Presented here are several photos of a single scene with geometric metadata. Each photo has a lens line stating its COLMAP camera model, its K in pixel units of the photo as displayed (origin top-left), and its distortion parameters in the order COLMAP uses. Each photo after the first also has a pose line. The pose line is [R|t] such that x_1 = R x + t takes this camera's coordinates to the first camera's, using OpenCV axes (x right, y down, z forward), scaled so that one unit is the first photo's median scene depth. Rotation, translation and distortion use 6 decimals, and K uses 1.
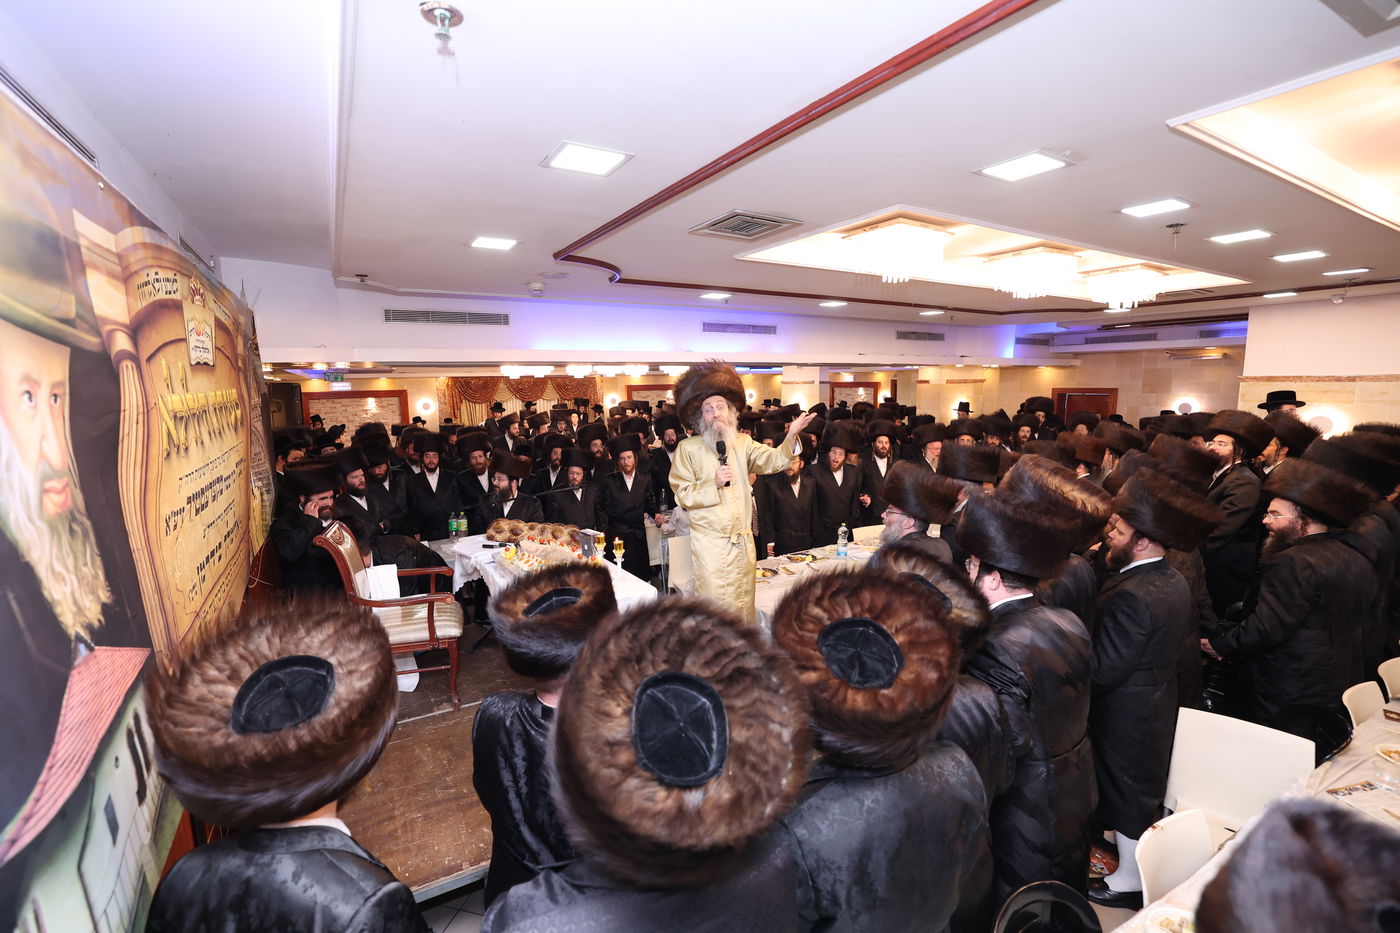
lens RADIAL K [[601.9, 0, 700.0], [0, 601.9, 466.5], [0, 0, 1]] dist [-0.047040, 0.012941]
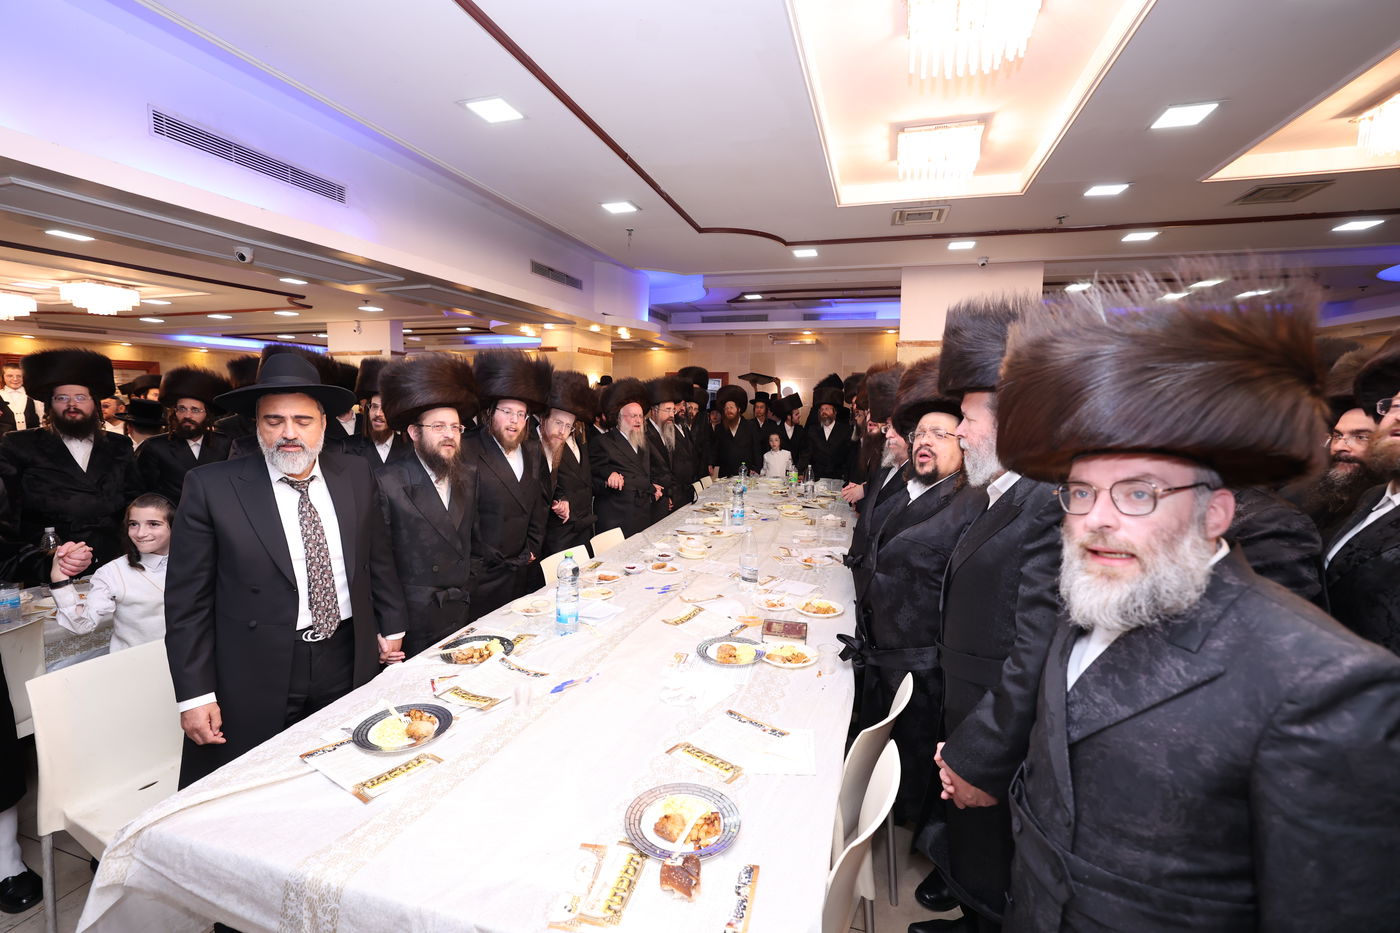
lens RADIAL K [[601.9, 0, 700.0], [0, 601.9, 466.5], [0, 0, 1]] dist [-0.047040, 0.012941]
pose [[0.750053, -0.050821, 0.659422, 0.010471], [0.063327, 0.997981, 0.004883, 0.019562], [-0.658339, 0.038097, 0.751757, 0.365512]]
